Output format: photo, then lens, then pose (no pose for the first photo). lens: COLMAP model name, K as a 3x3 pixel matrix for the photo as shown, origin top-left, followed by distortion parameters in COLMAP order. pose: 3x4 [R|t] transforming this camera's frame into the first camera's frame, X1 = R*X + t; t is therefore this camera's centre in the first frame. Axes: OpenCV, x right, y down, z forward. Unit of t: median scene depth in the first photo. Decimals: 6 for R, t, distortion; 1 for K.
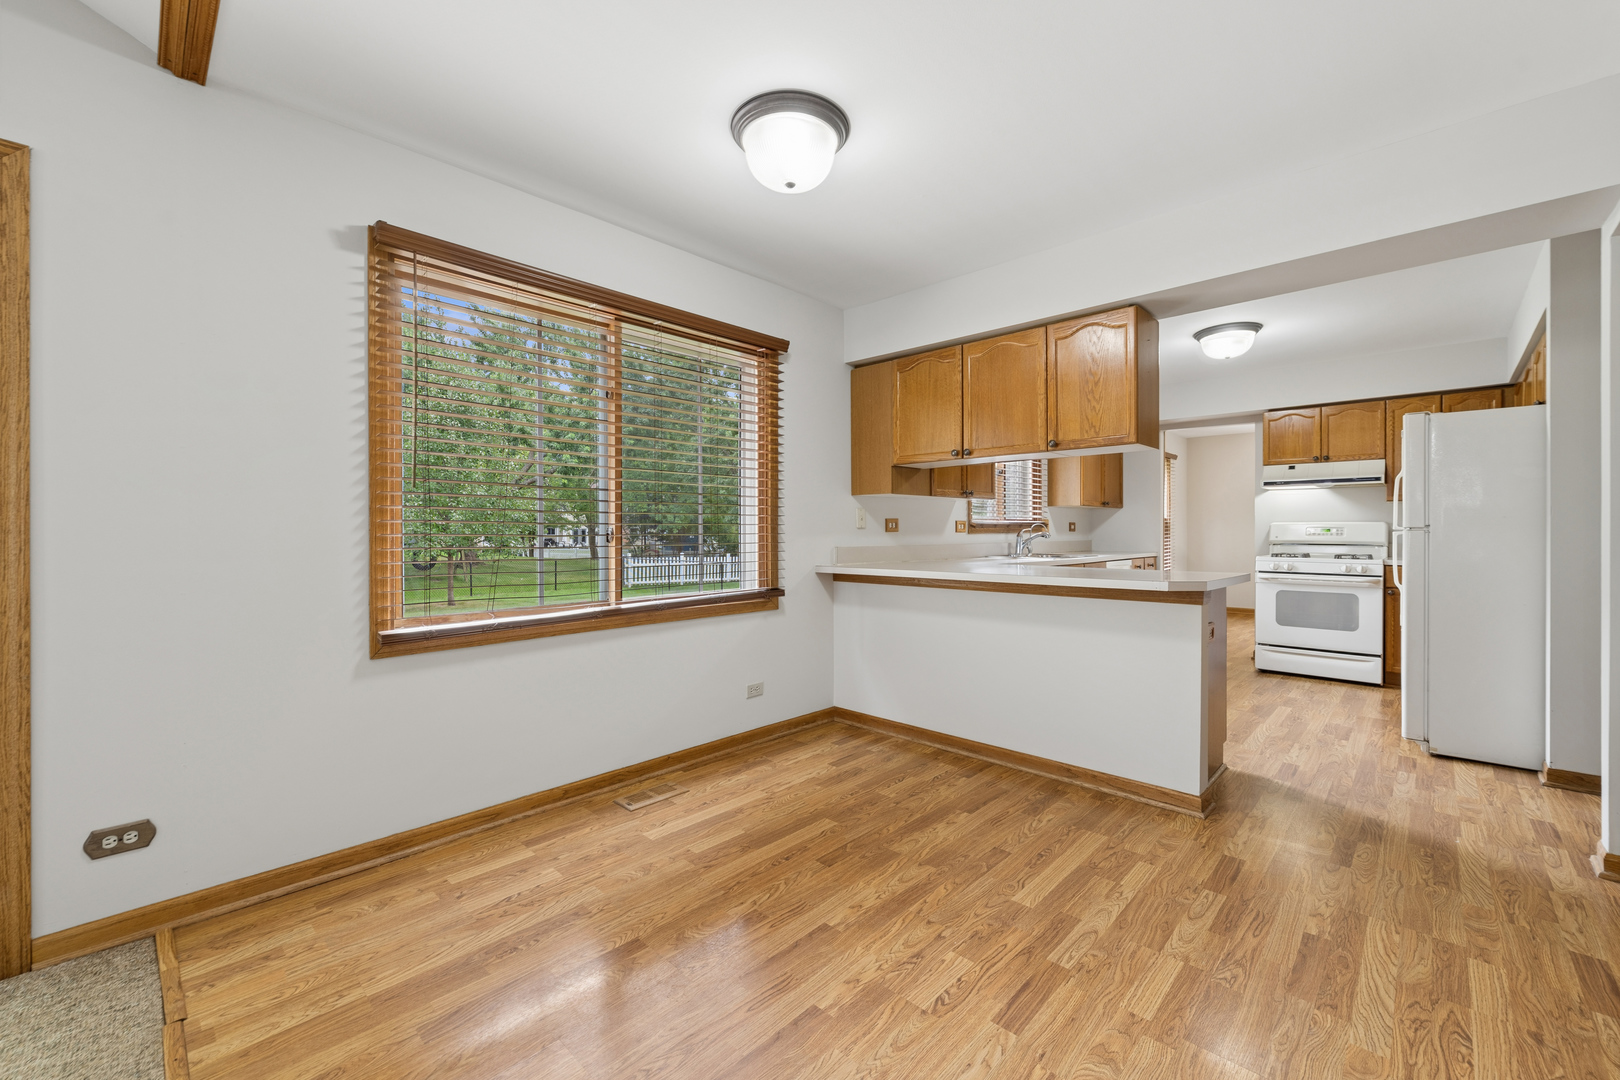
lens RADIAL K [[657.7, 0, 812.8], [0, 657.7, 536.6], [0, 0, 1]] dist [0.002613, -0.000043]
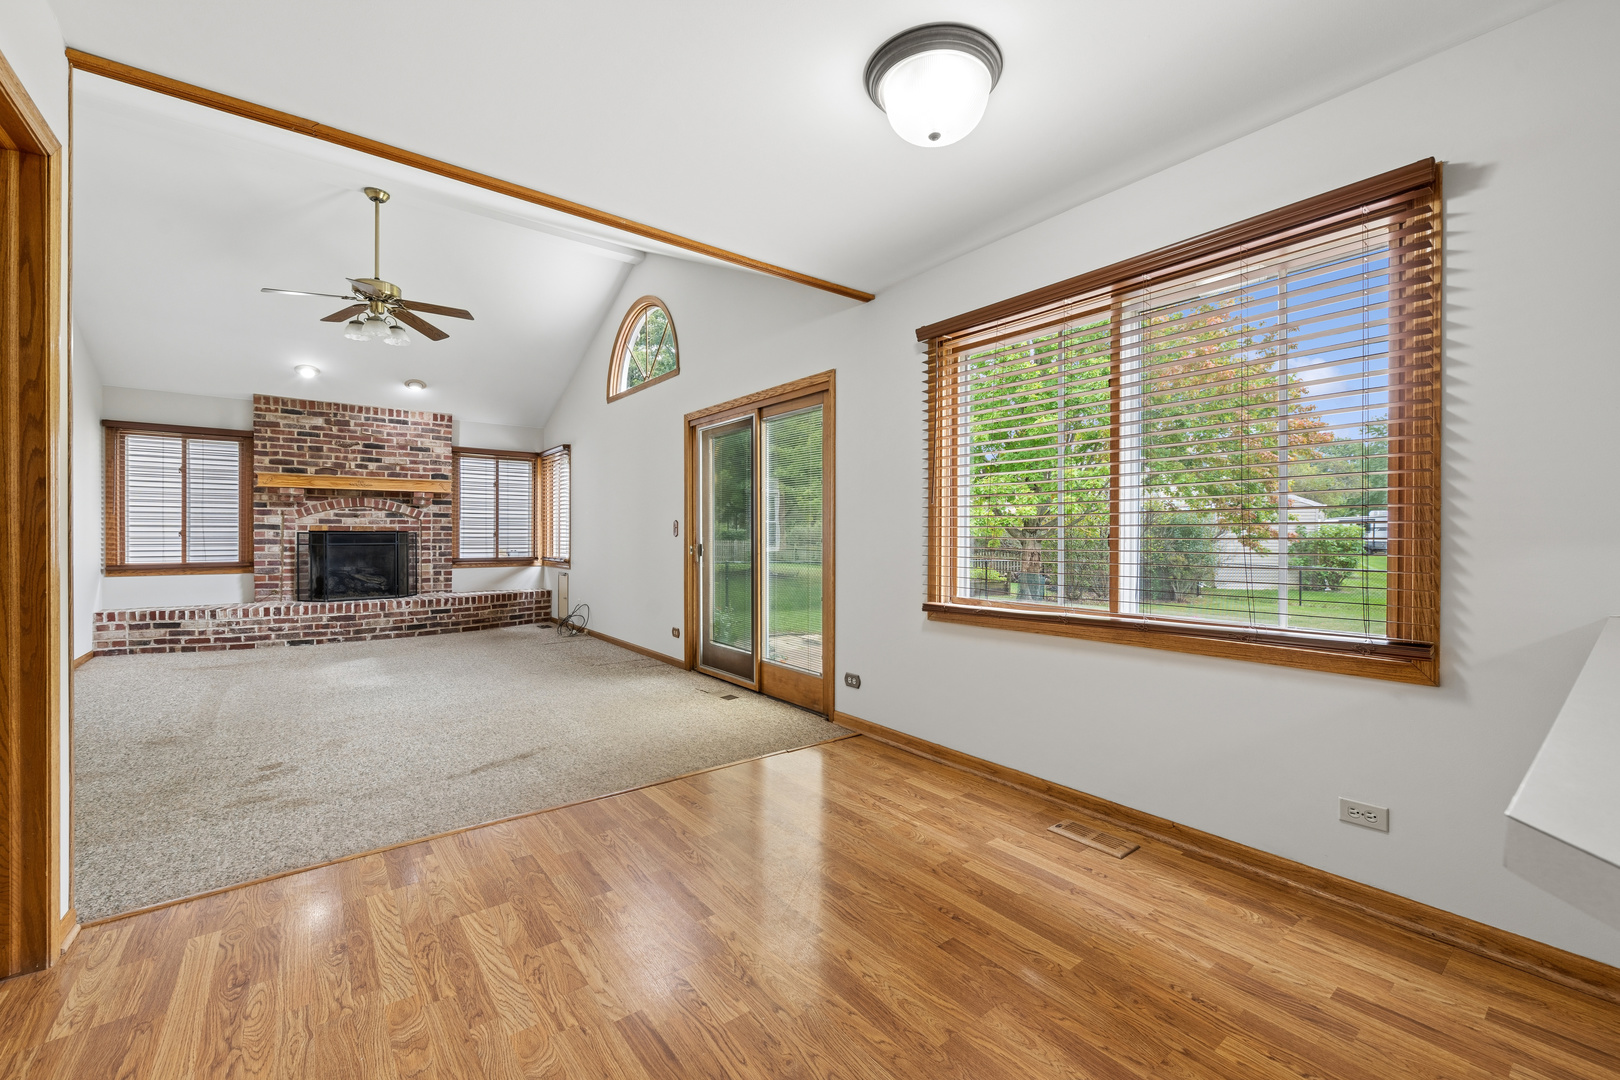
lens RADIAL K [[657.7, 0, 812.8], [0, 657.7, 536.6], [0, 0, 1]] dist [0.002613, -0.000043]
pose [[-0.150392, 0.000773, -0.988626, 0.756391], [-0.009830, 0.999949, 0.002278, -0.002900], [0.988578, 0.010061, -0.150377, 0.859119]]
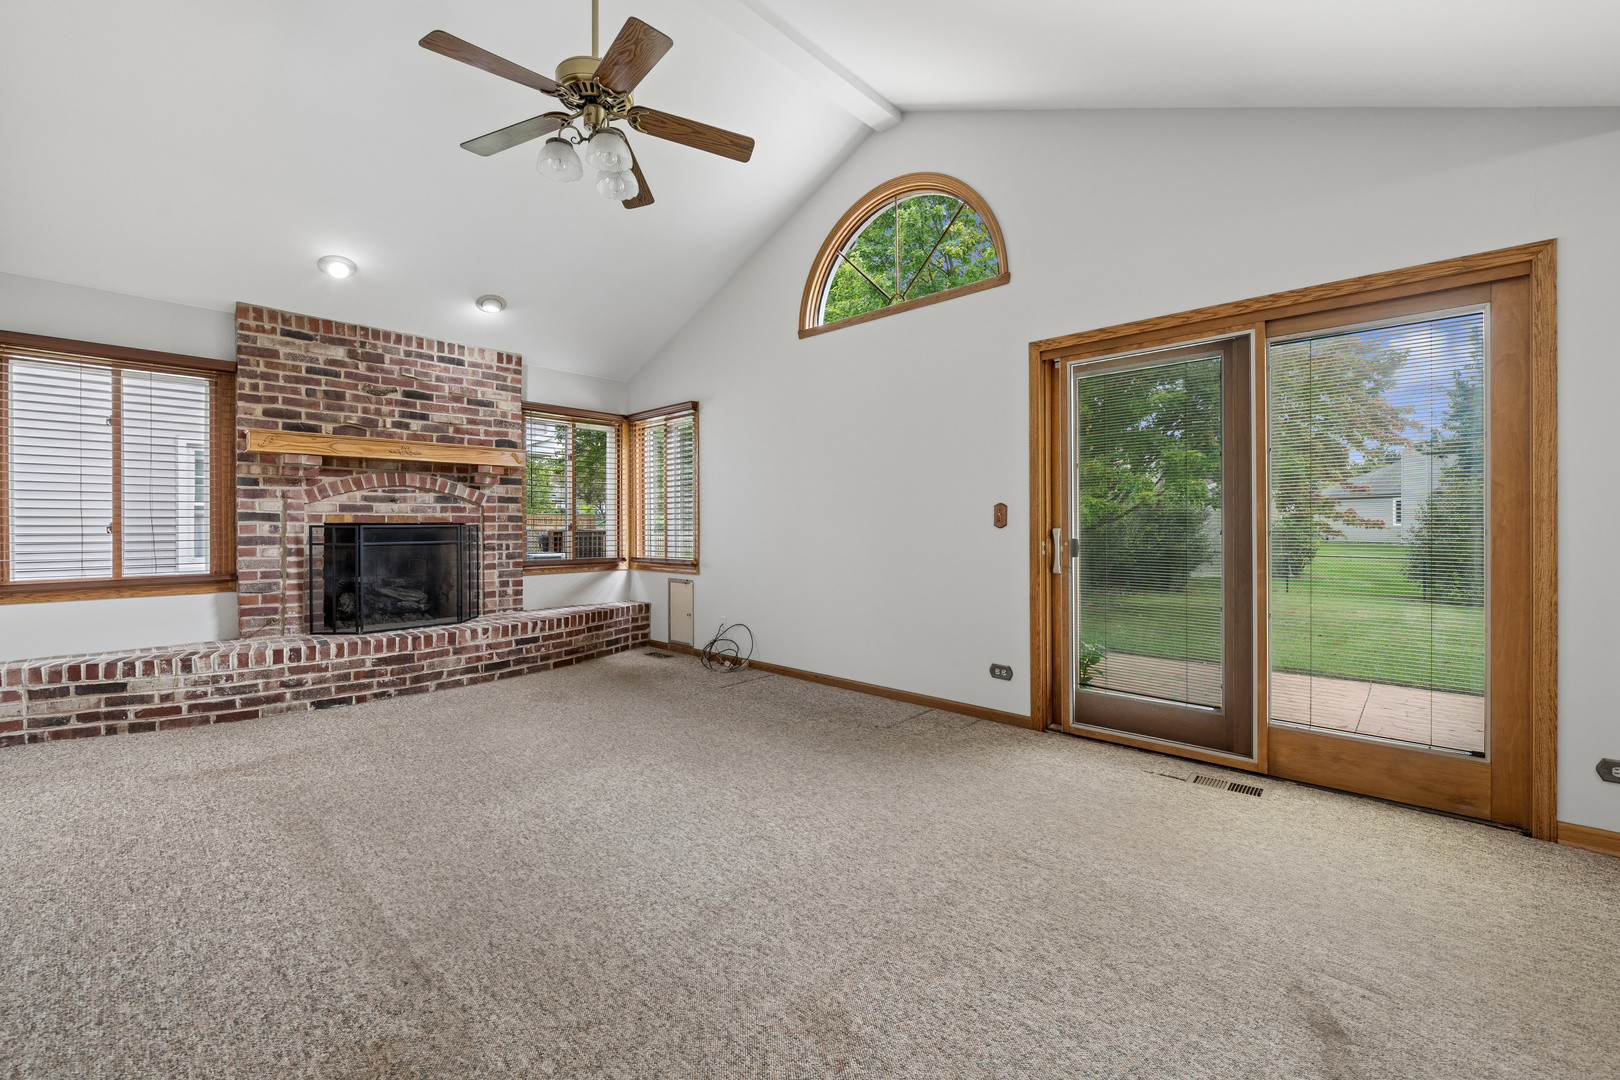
lens RADIAL K [[662.3, 0, 808.9], [0, 662.3, 528.2], [0, 0, 1]] dist [-0.001066, -0.000505]
pose [[0.003431, 0.001163, -0.999993, 0.114907], [-0.003356, 0.999994, 0.001151, 0.007486], [0.999988, 0.003352, 0.003435, -0.366332]]
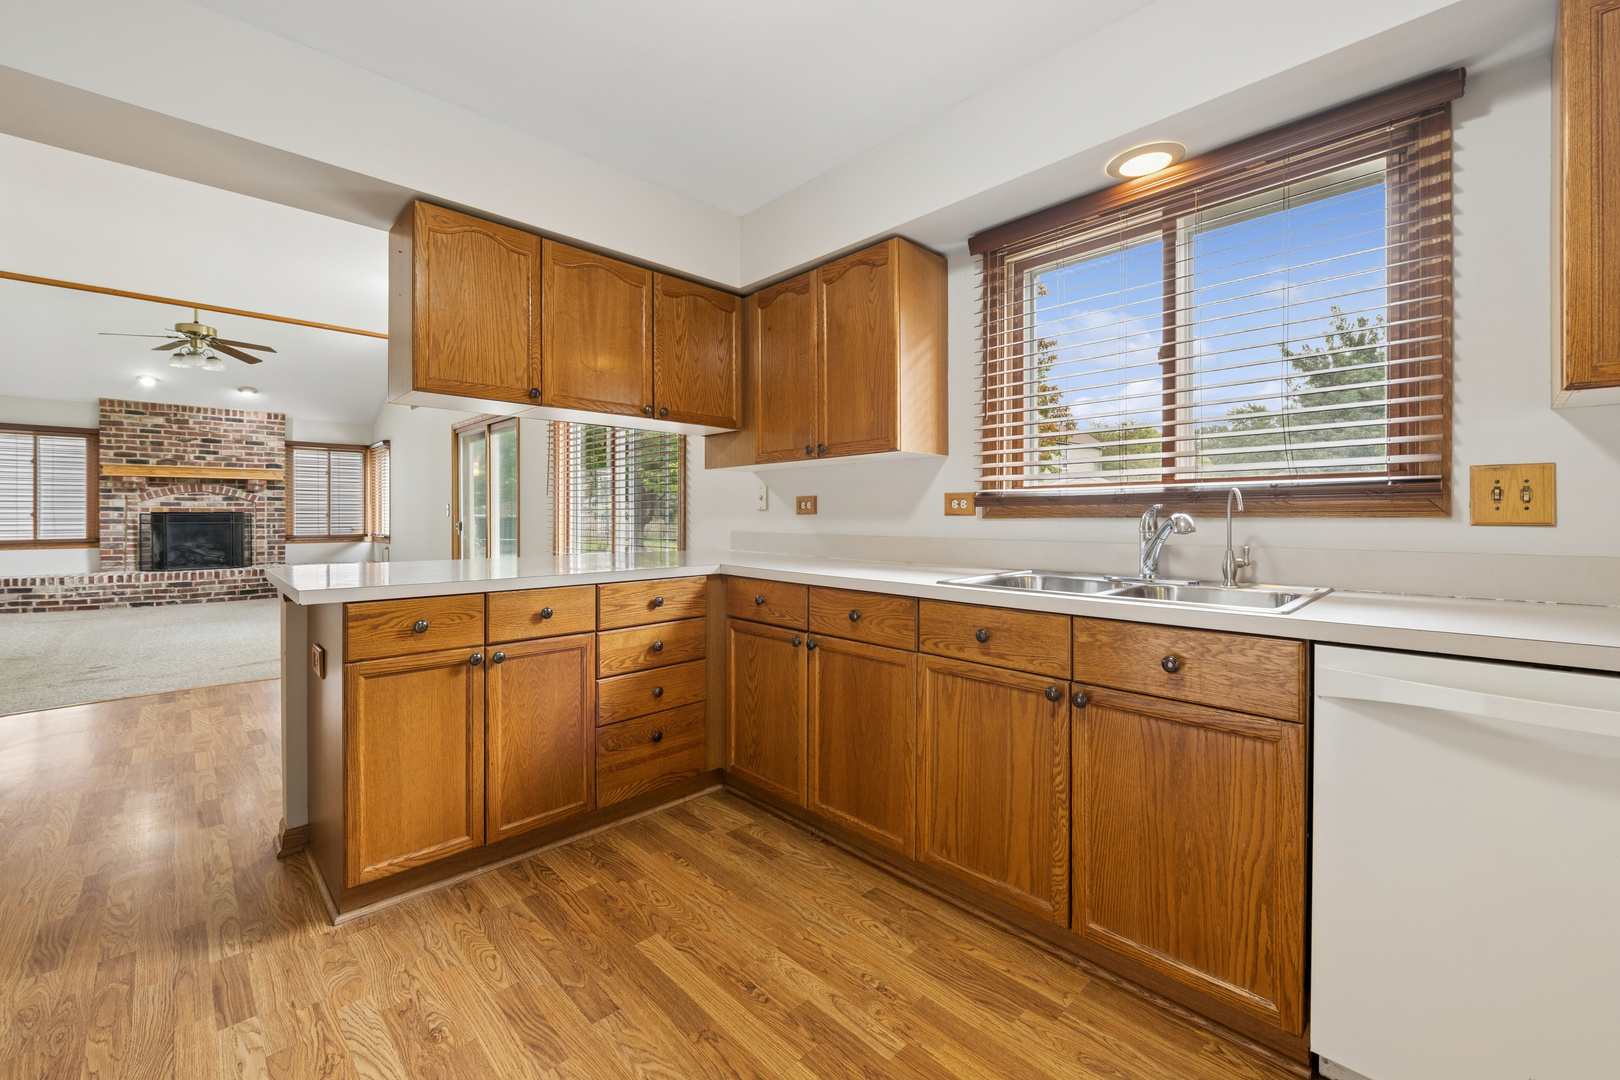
lens RADIAL K [[662.0, 0, 803.7], [0, 662.0, 515.5], [0, 0, 1]] dist [-0.001376, 0.000423]
pose [[-0.052819, 0.000247, -0.998604, 1.481065], [-0.007805, 0.999969, 0.000660, -0.011364], [0.998574, 0.007829, -0.052816, 1.799377]]
